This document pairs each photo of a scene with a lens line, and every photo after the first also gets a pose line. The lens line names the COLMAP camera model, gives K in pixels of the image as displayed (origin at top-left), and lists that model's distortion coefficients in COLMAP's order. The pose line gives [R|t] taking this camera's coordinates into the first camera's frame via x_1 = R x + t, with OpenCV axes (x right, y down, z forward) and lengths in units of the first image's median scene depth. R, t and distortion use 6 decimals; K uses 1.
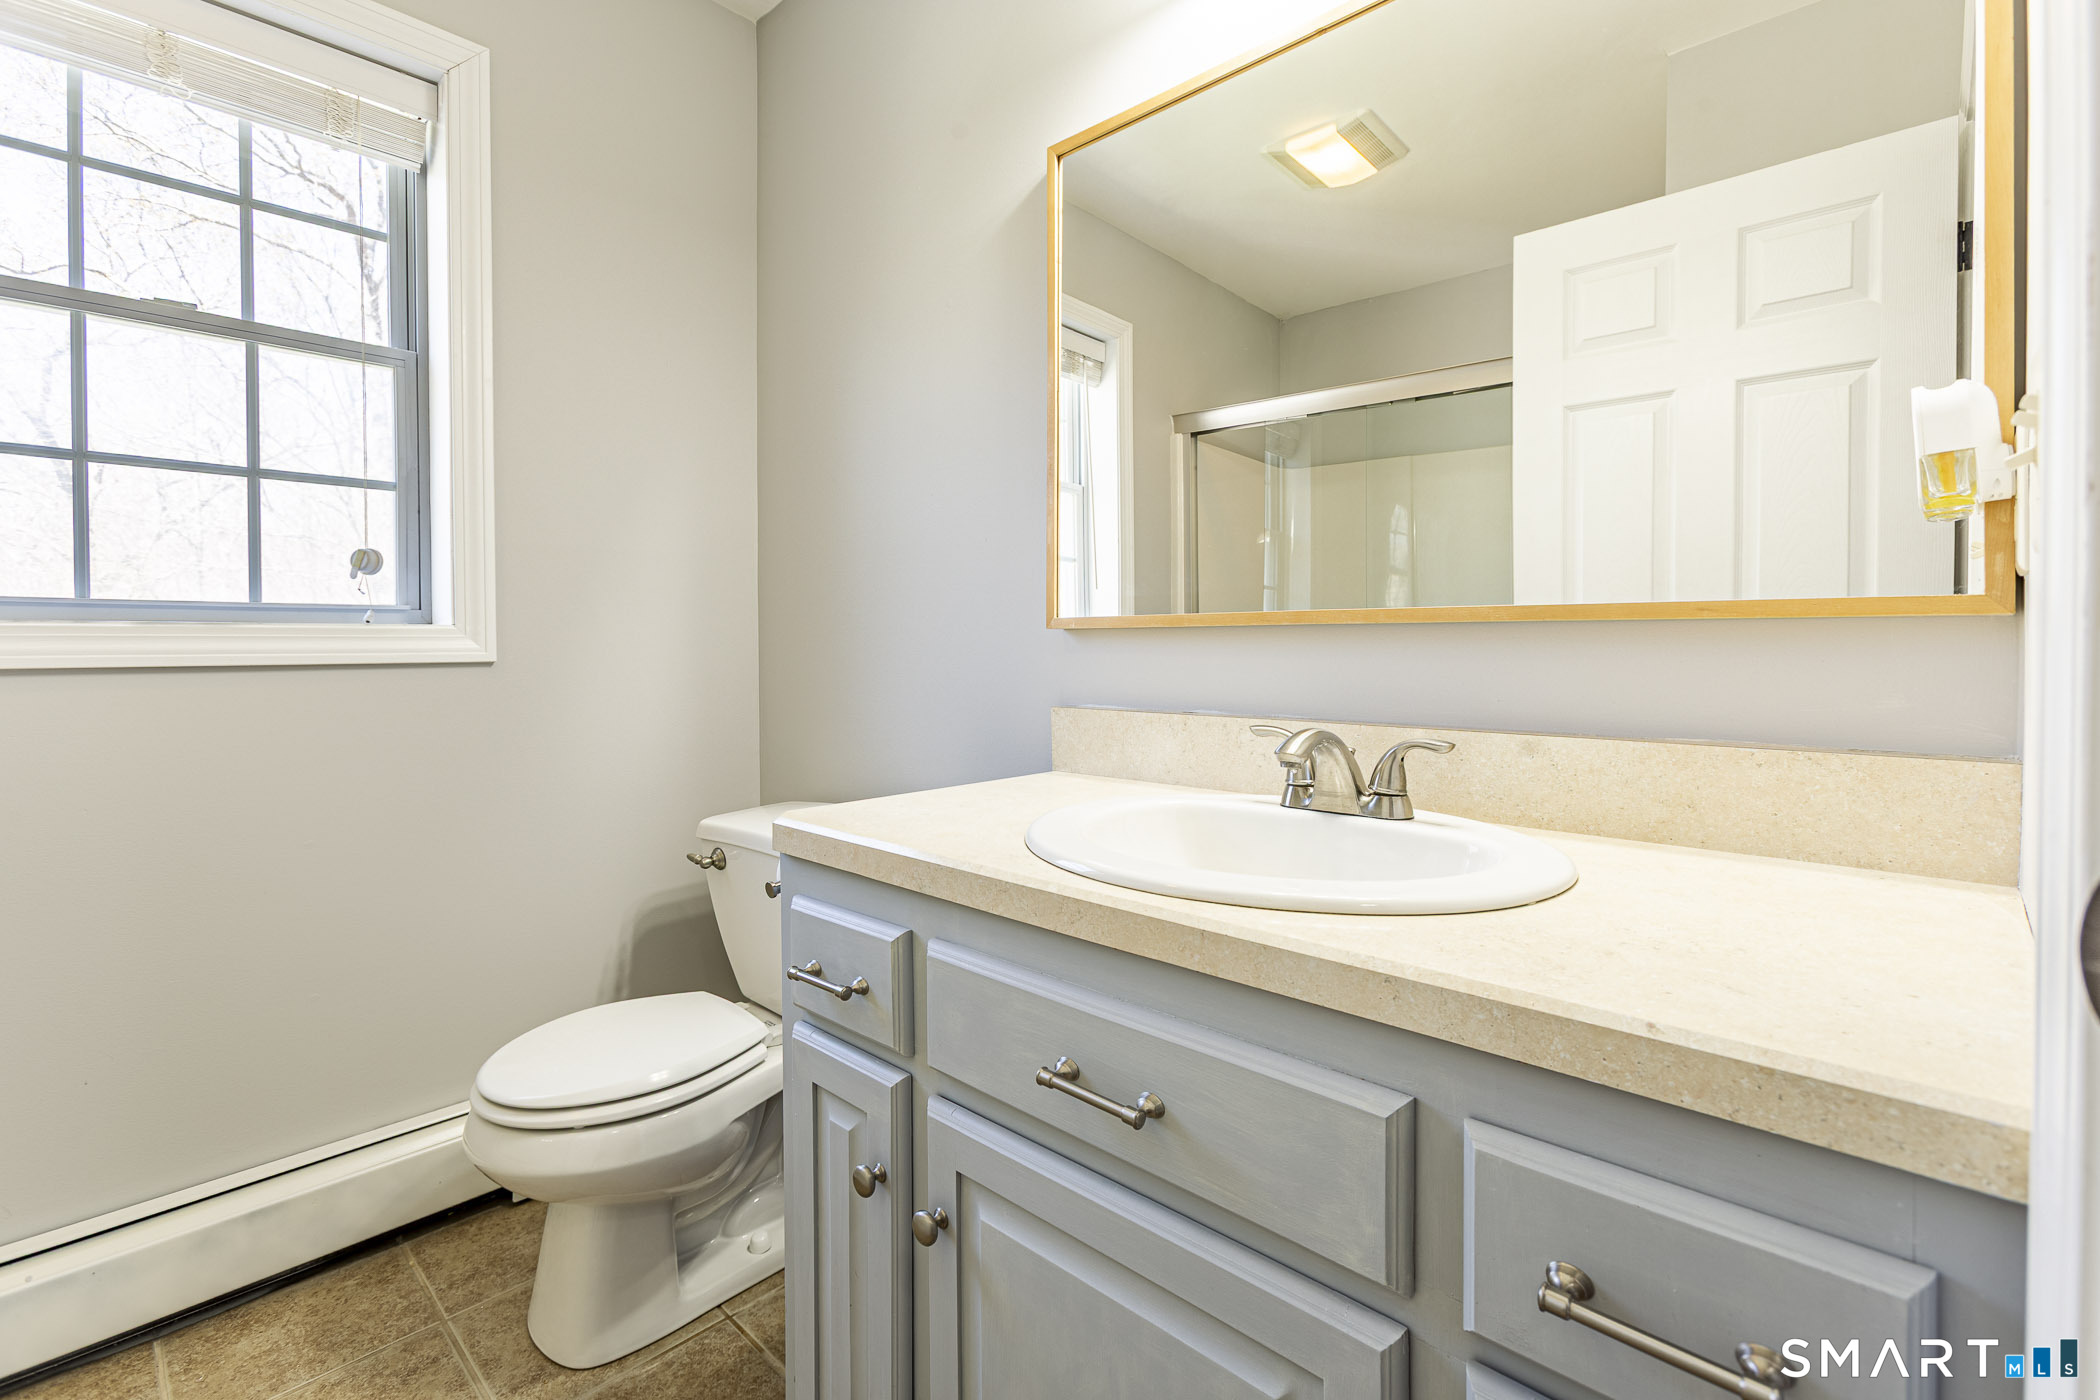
lens RADIAL K [[947.8, 0, 1047.7], [0, 947.8, 671.7], [0, 0, 1]] dist [-0.025911, 0.018485]
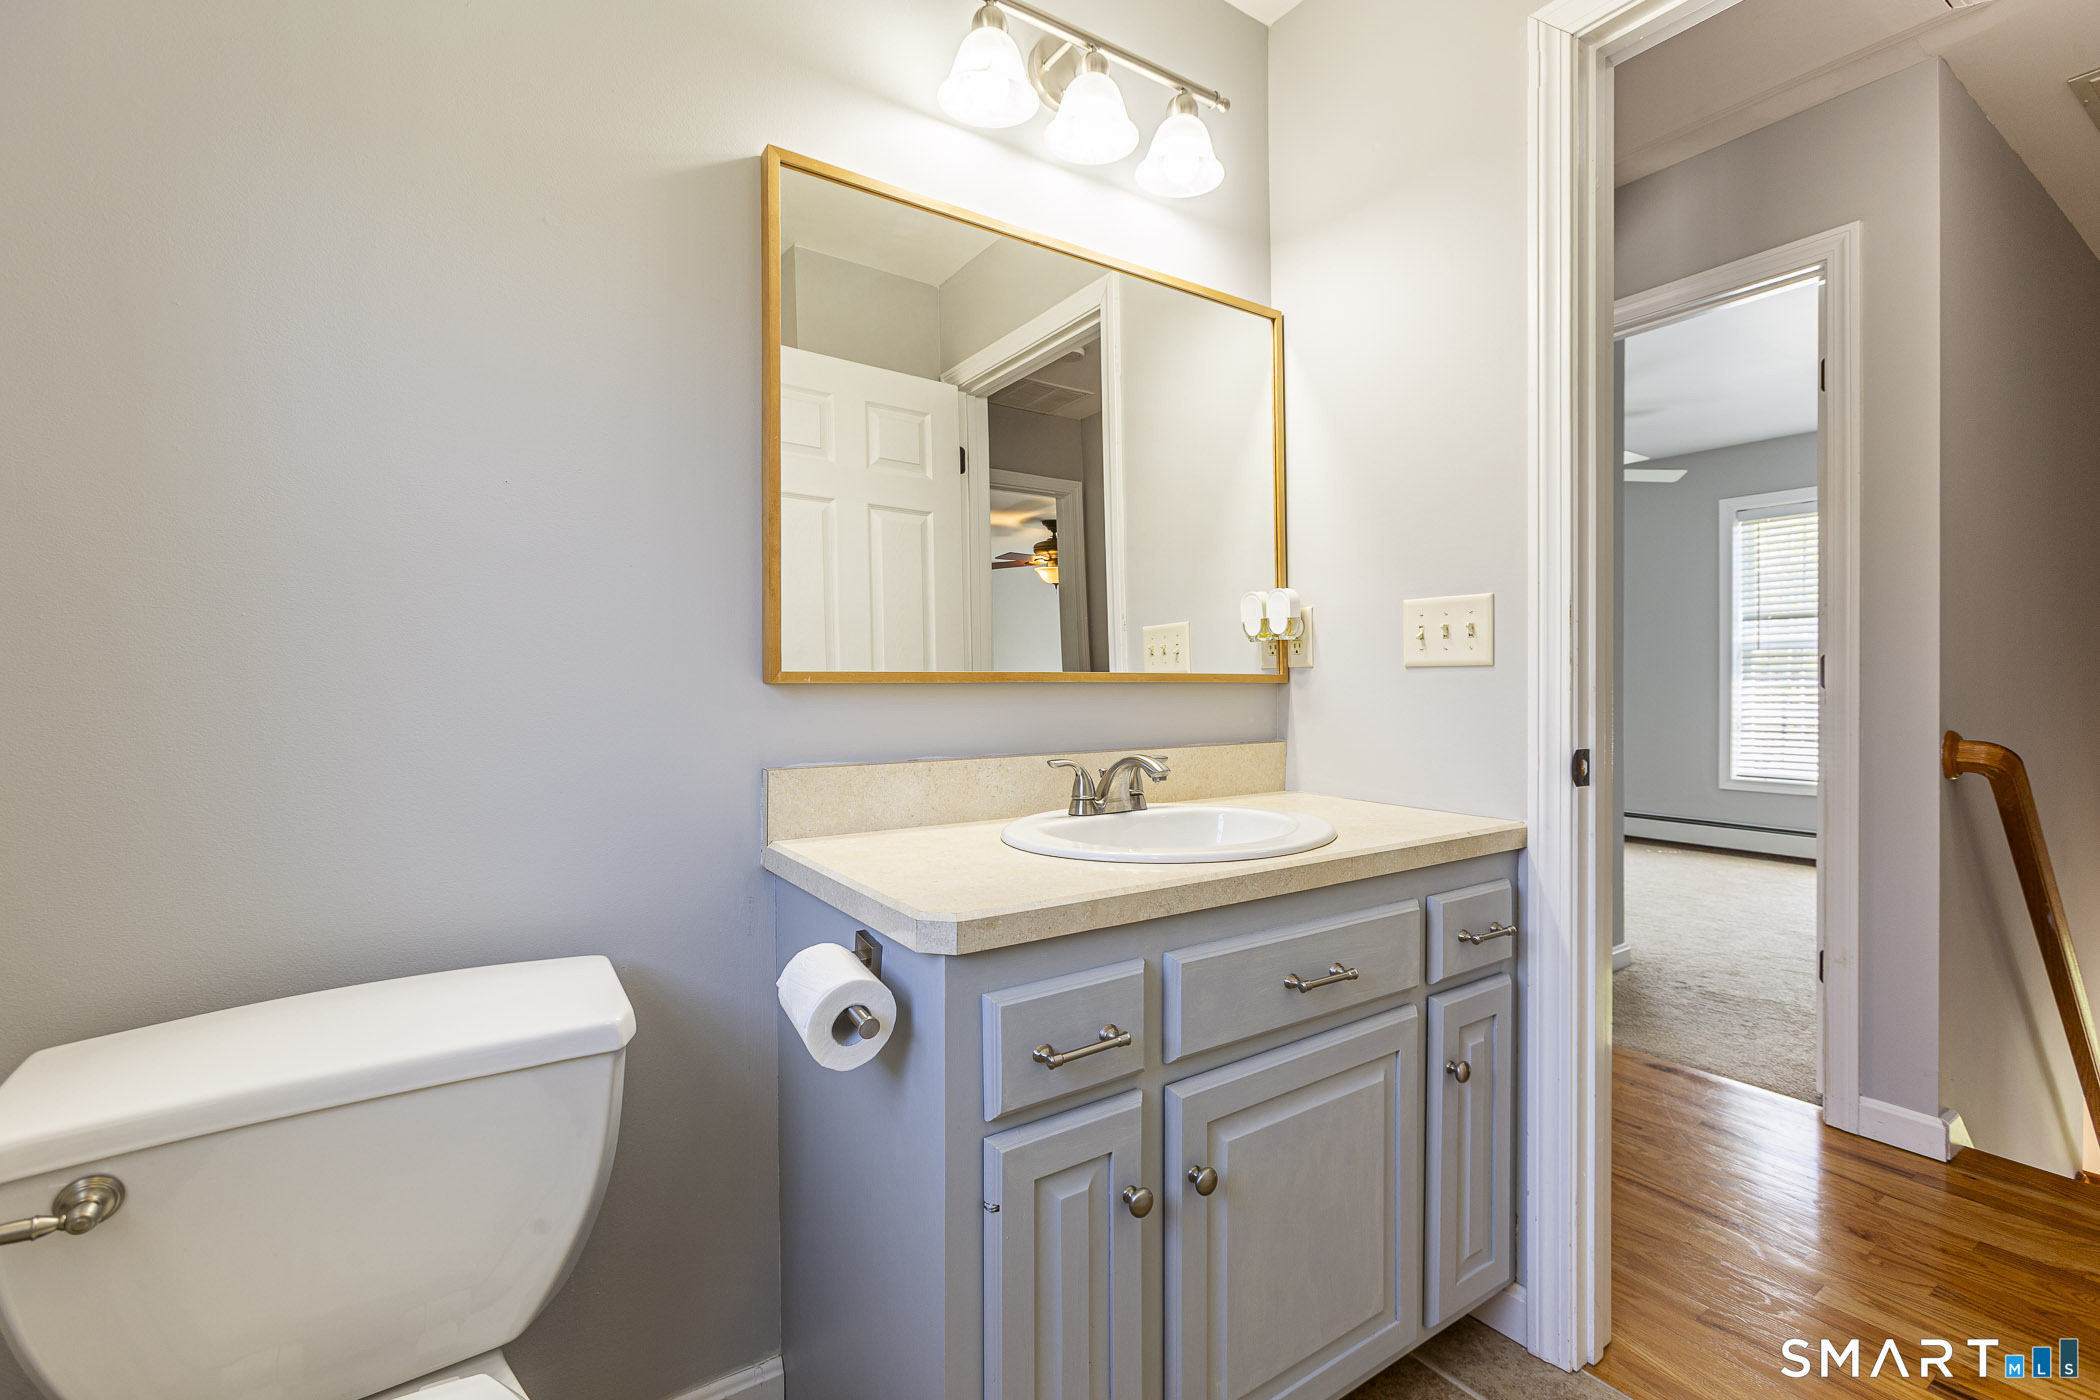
lens RADIAL K [[947.8, 0, 1047.7], [0, 947.8, 671.7], [0, 0, 1]] dist [-0.025911, 0.018485]
pose [[0.213780, 0.007373, 0.976854, -1.170298], [0.026622, 0.999556, -0.013370, -0.054193], [-0.976519, 0.028864, 0.213489, 0.781119]]
